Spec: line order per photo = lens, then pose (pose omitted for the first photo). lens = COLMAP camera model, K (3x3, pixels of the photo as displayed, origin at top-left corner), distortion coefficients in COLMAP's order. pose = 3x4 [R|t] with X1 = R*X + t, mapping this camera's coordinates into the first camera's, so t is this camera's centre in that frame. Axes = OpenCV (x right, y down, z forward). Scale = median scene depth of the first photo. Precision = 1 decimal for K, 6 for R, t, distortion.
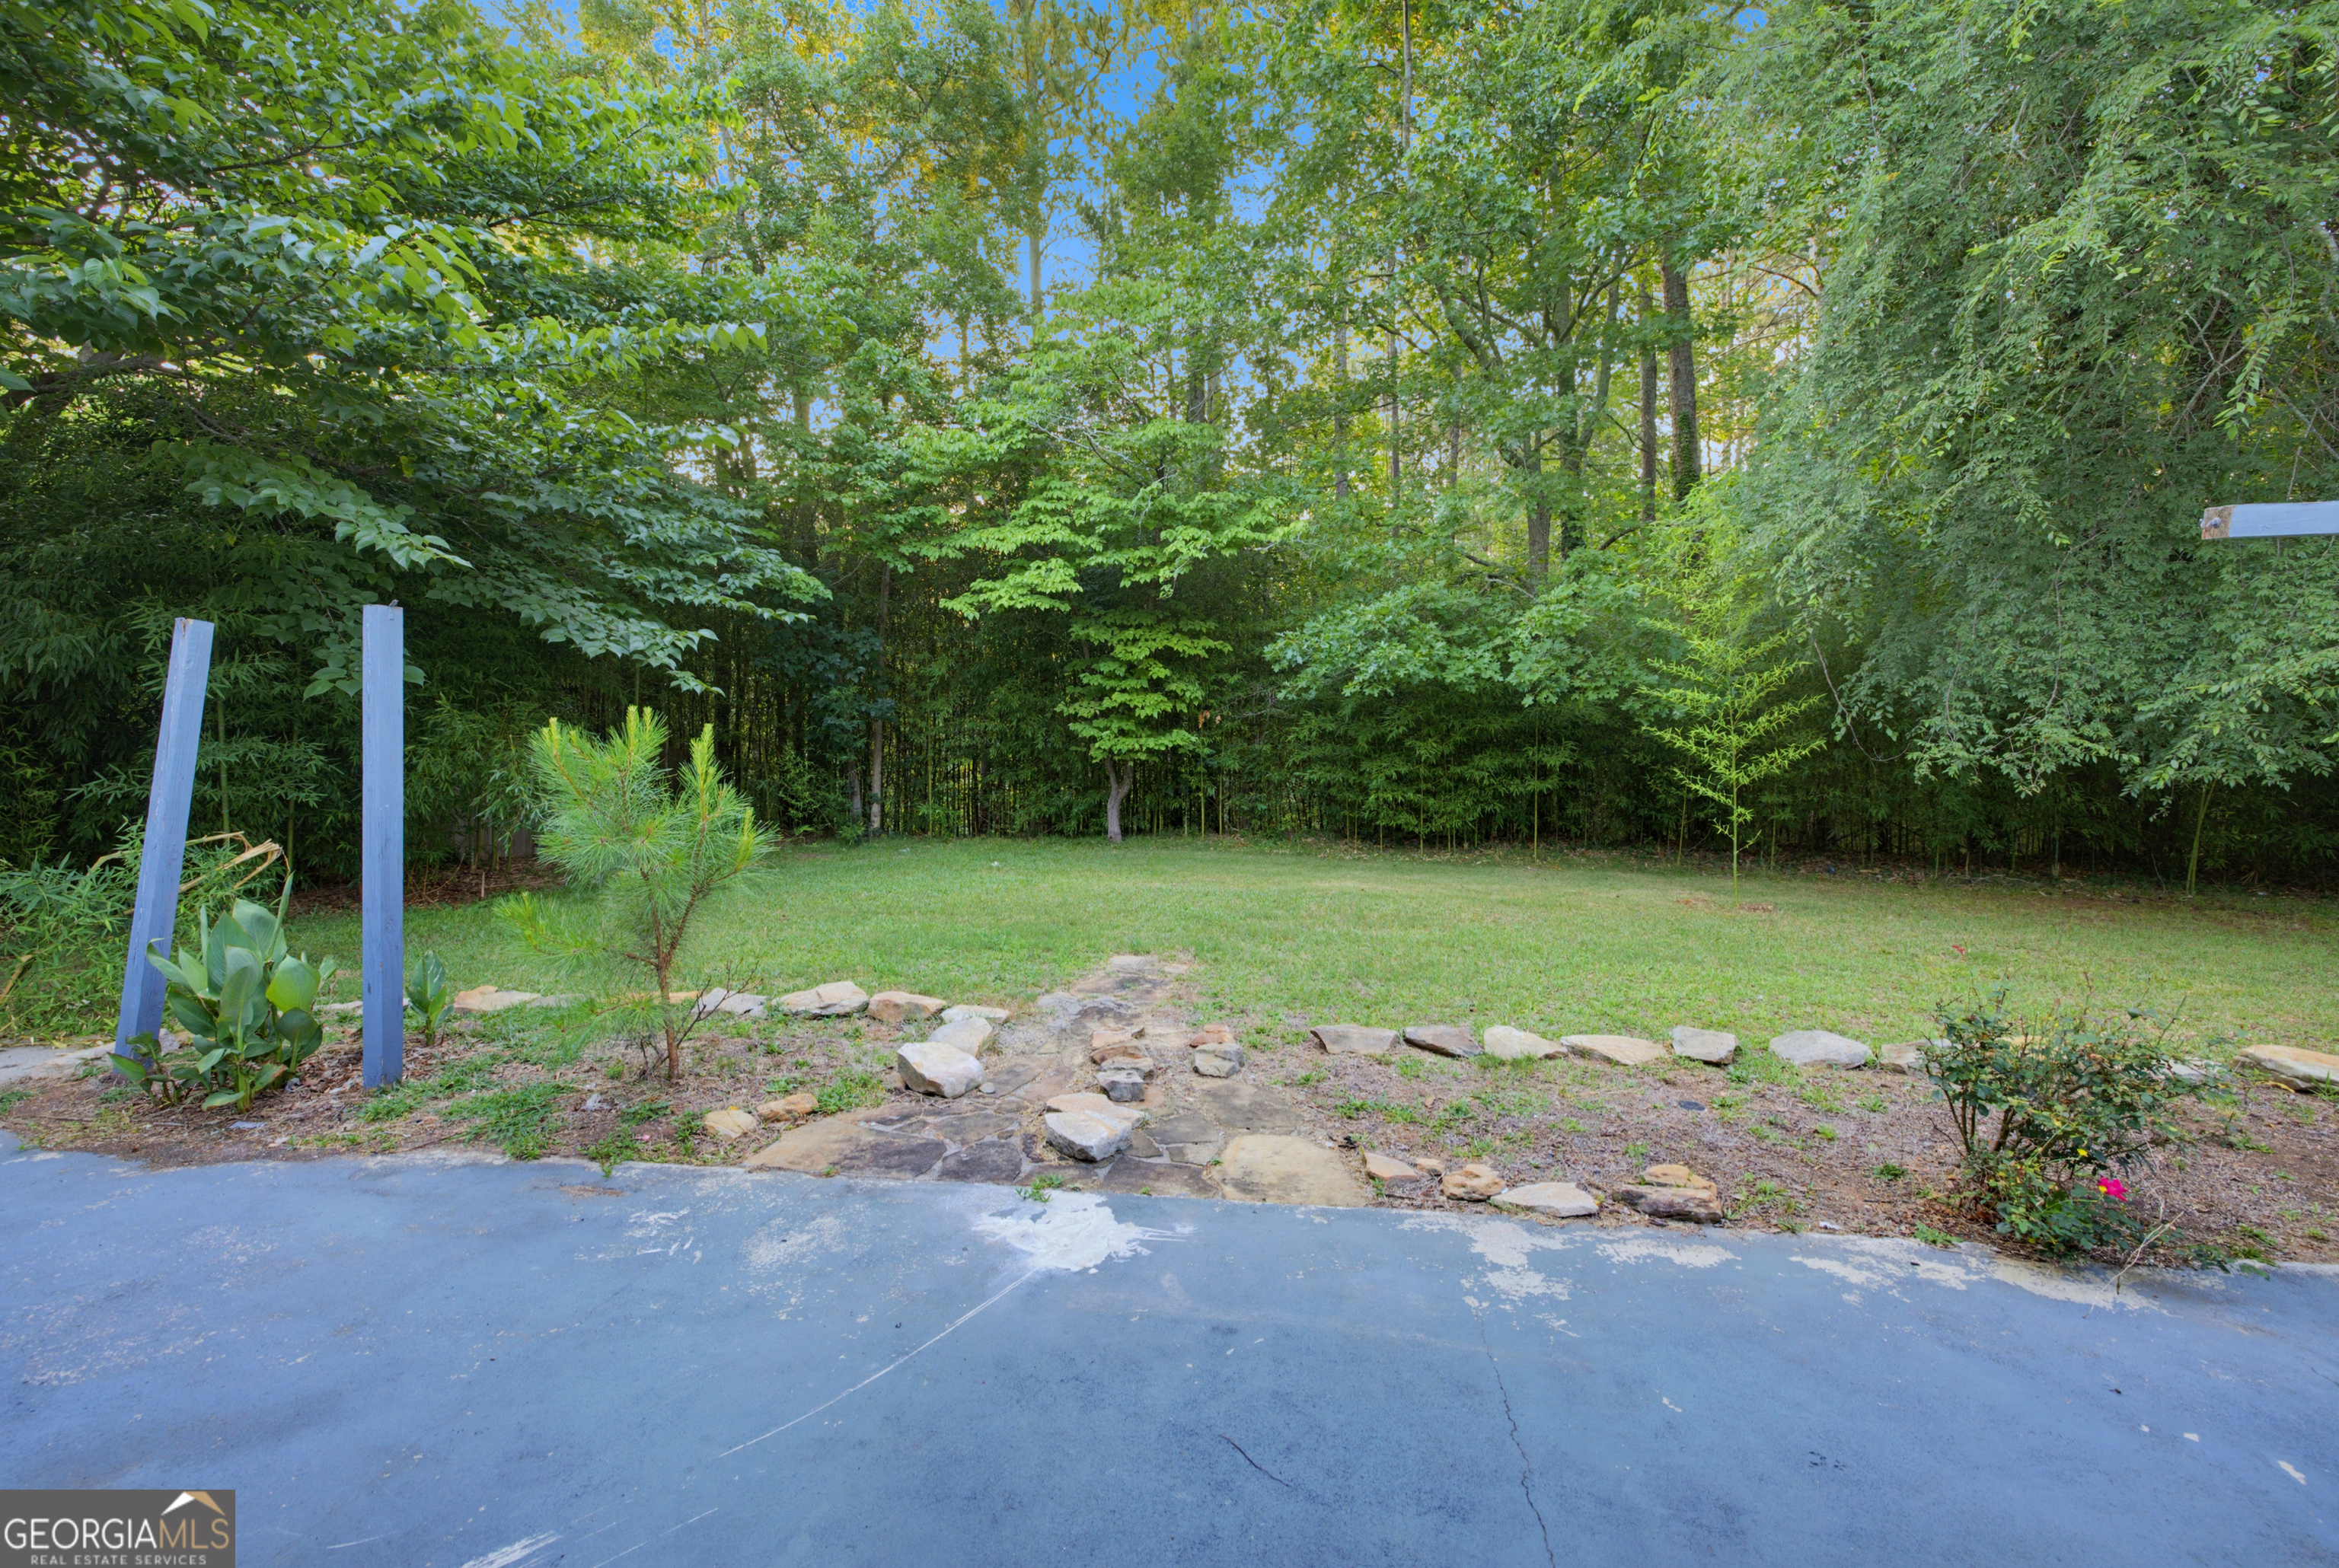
lens RADIAL K [[987.8, 0, 1175.6], [0, 987.8, 751.9], [0, 0, 1]] dist [0.001534, 0.000210]
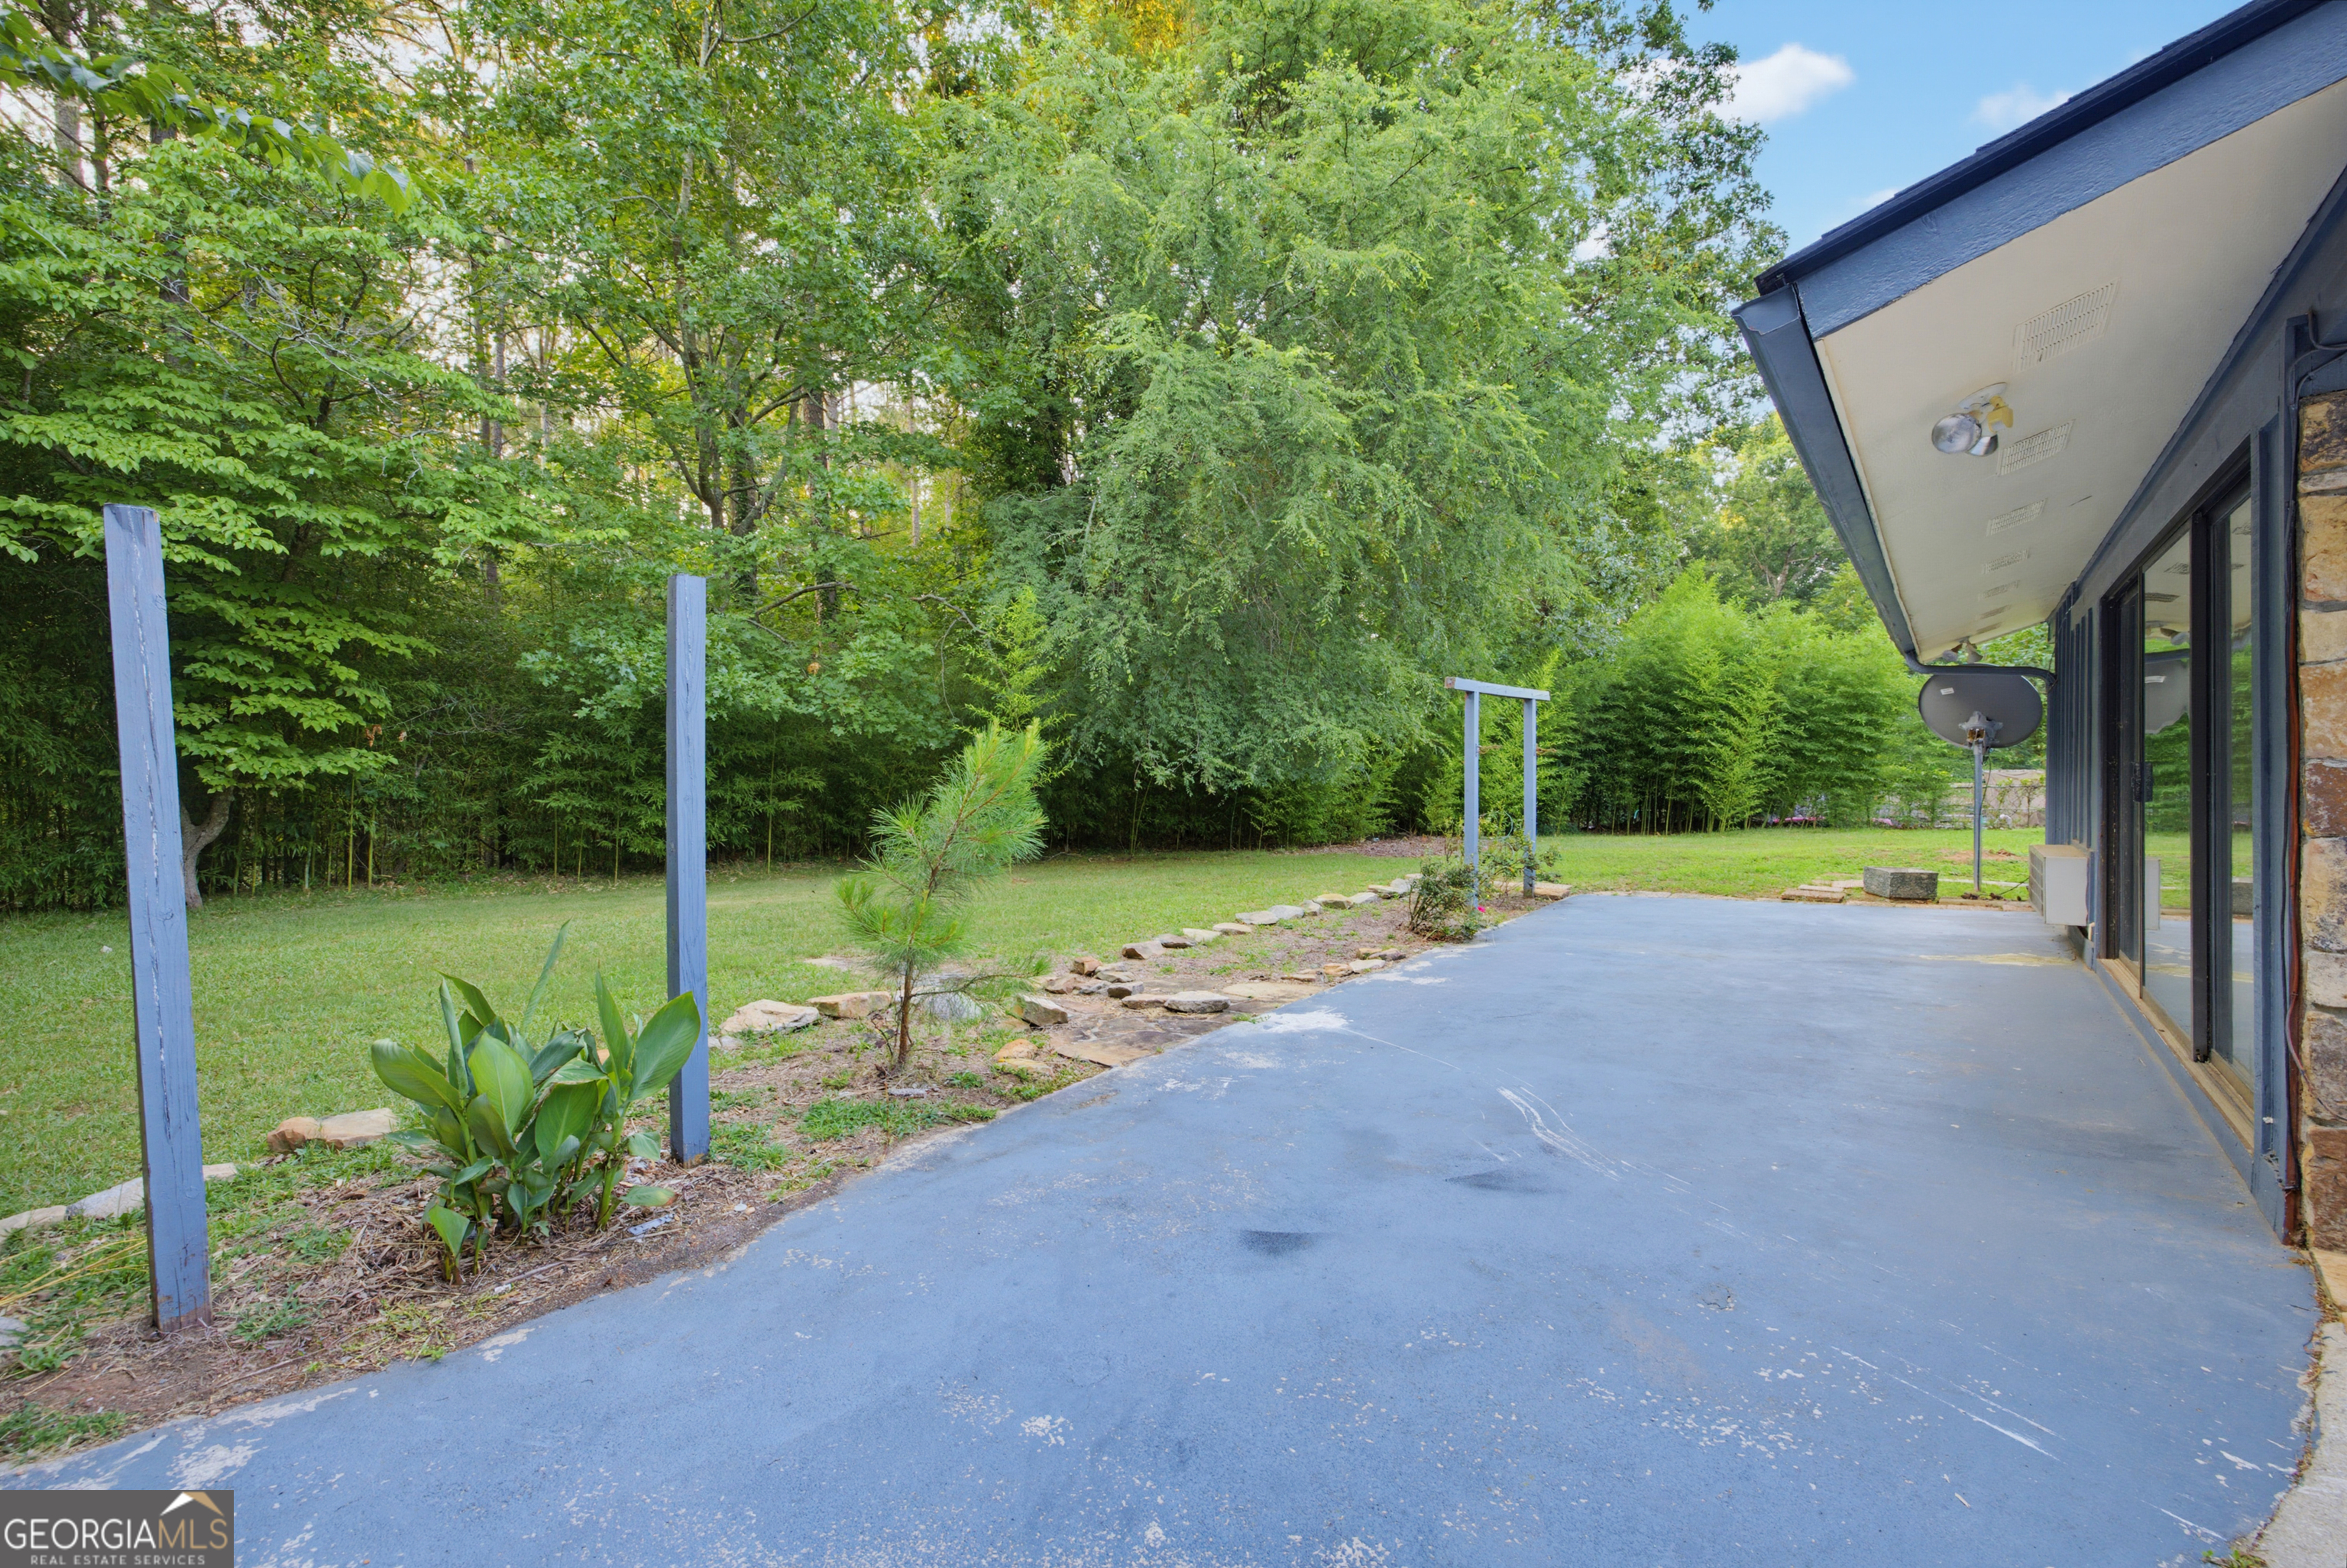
lens RADIAL K [[991.2, 0, 1175.9], [0, 991.2, 790.5], [0, 0, 1]] dist [0.001534, 0.000210]
pose [[0.461190, -0.012614, 0.887212, -0.414619], [0.009617, 0.999911, 0.009217, 0.009899], [-0.887249, 0.004281, 0.461270, 0.082512]]
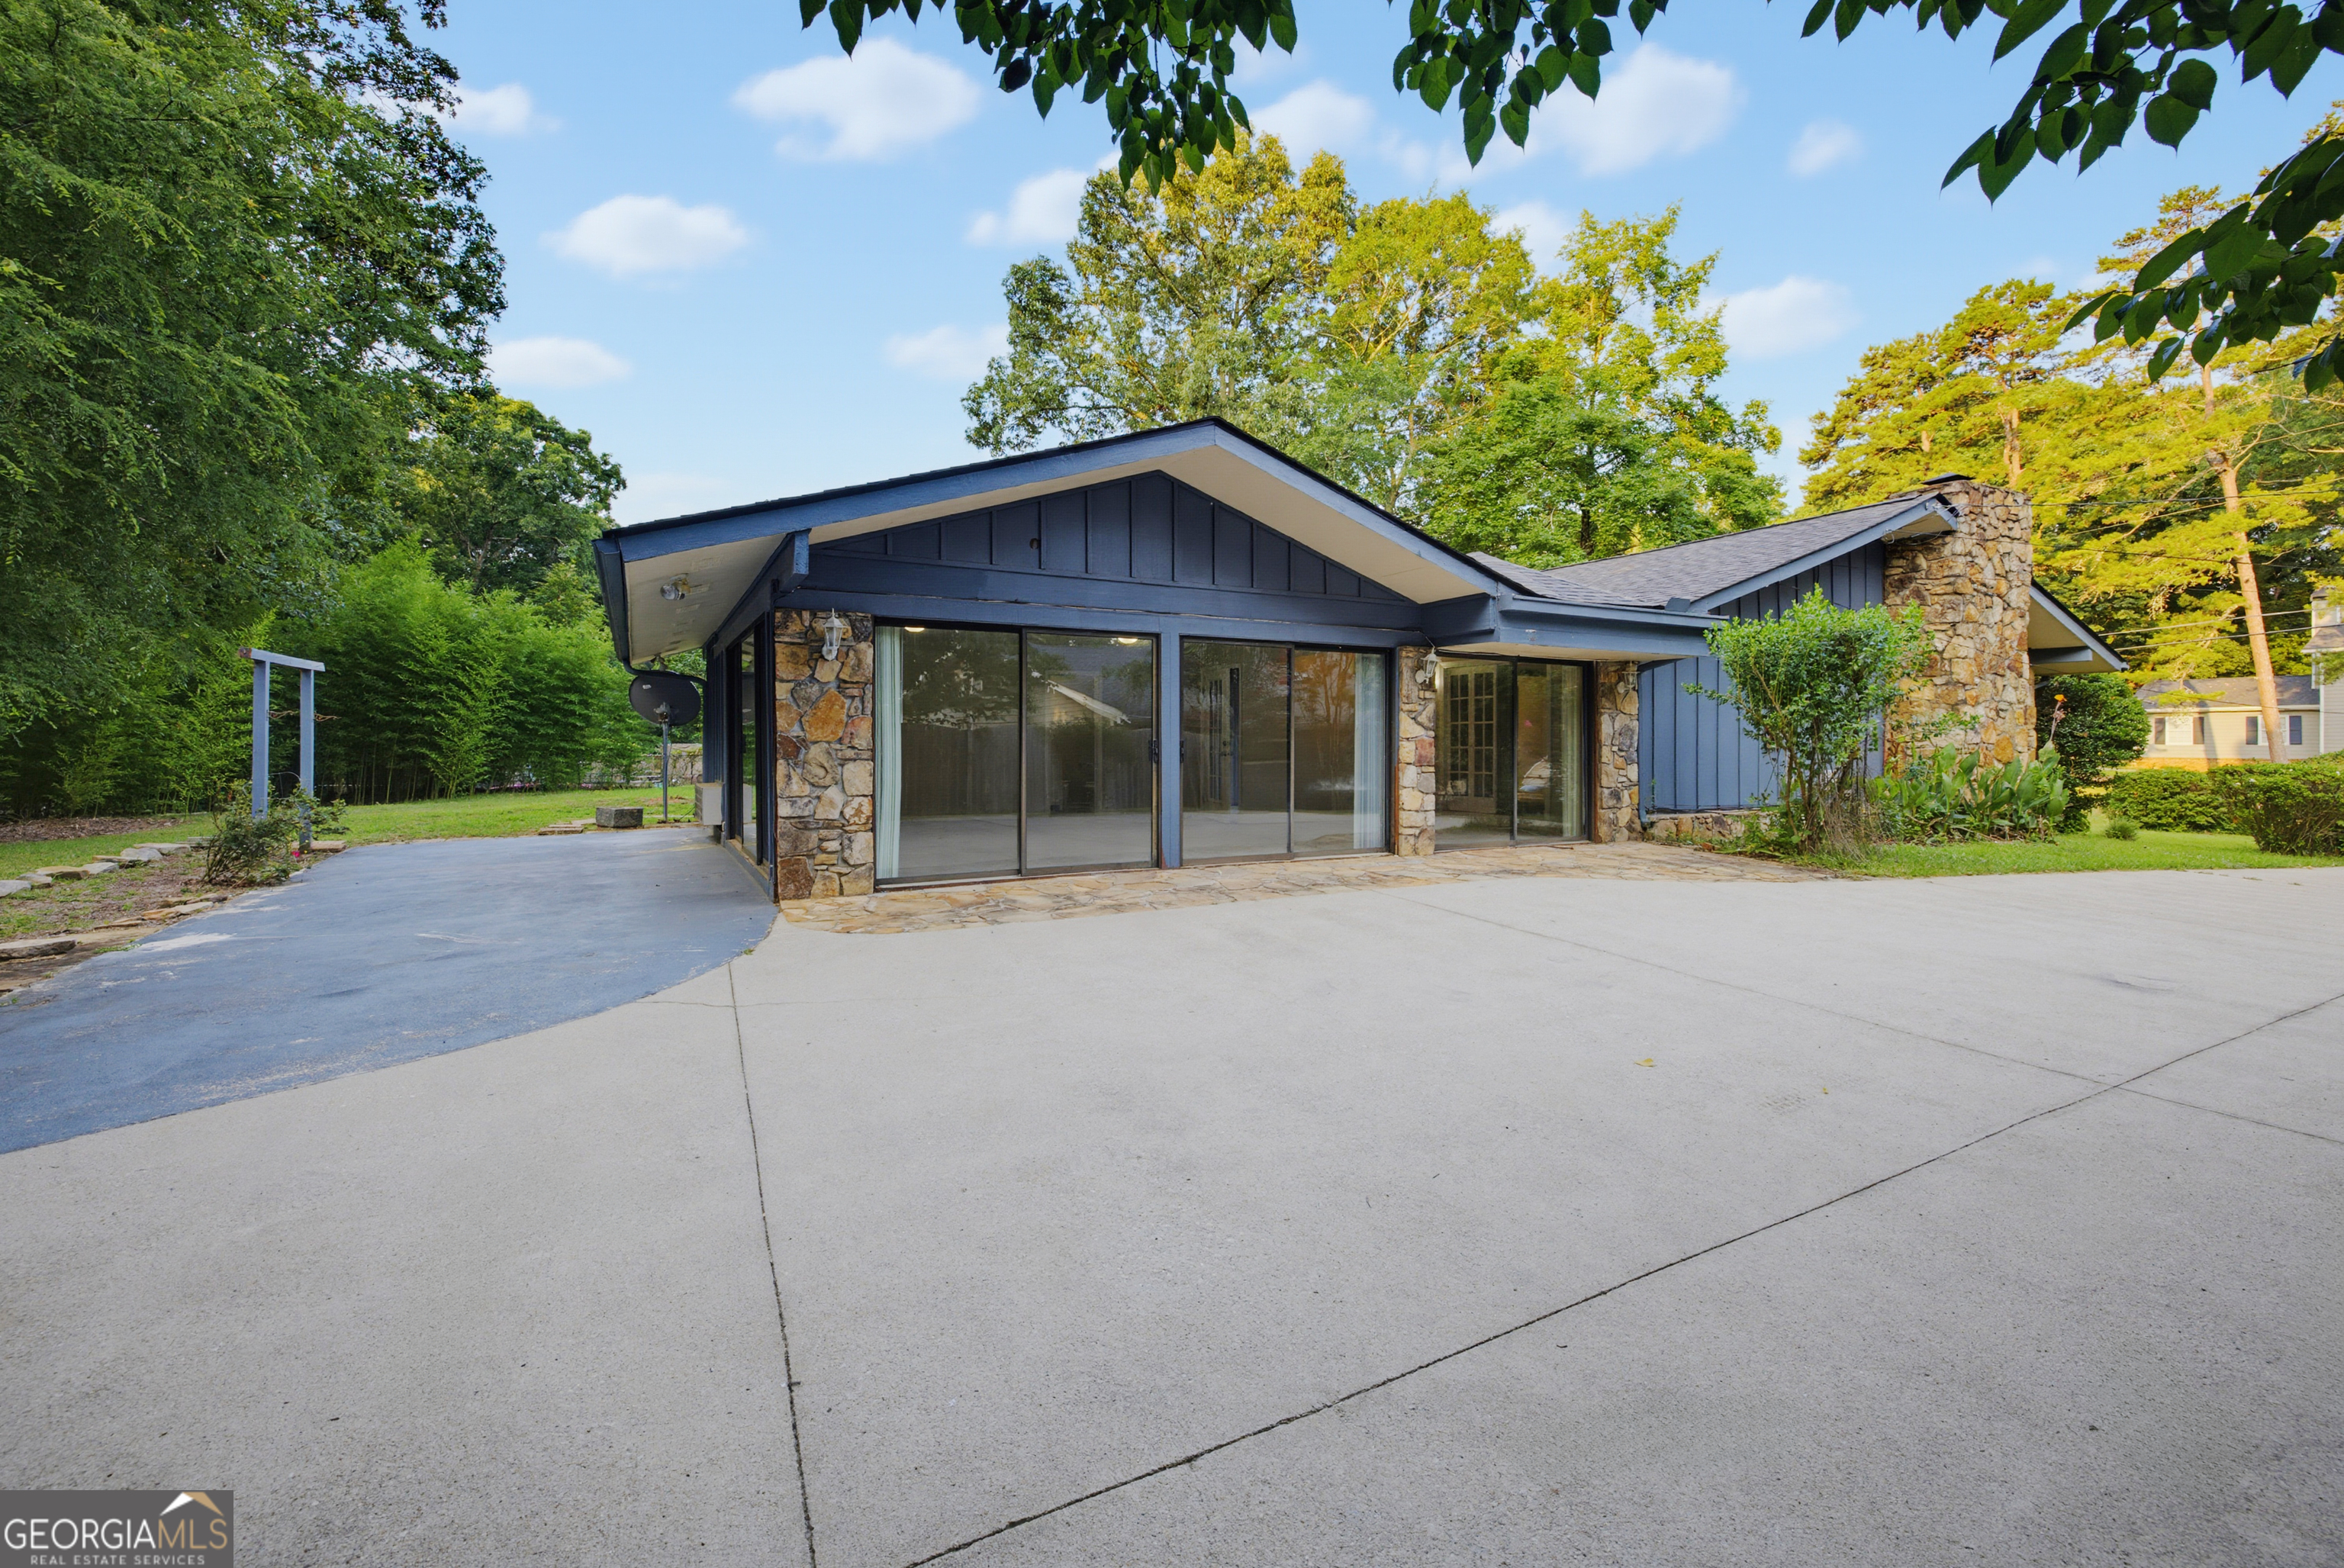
lens RADIAL K [[990.1, 0, 1171.9], [0, 990.1, 761.2], [0, 0, 1]] dist [0.001534, 0.000210]
pose [[-0.630826, -0.009716, 0.775864, -0.710294], [0.003595, 0.999874, 0.015444, 0.015434], [-0.775916, 0.012532, -0.630712, 0.154646]]
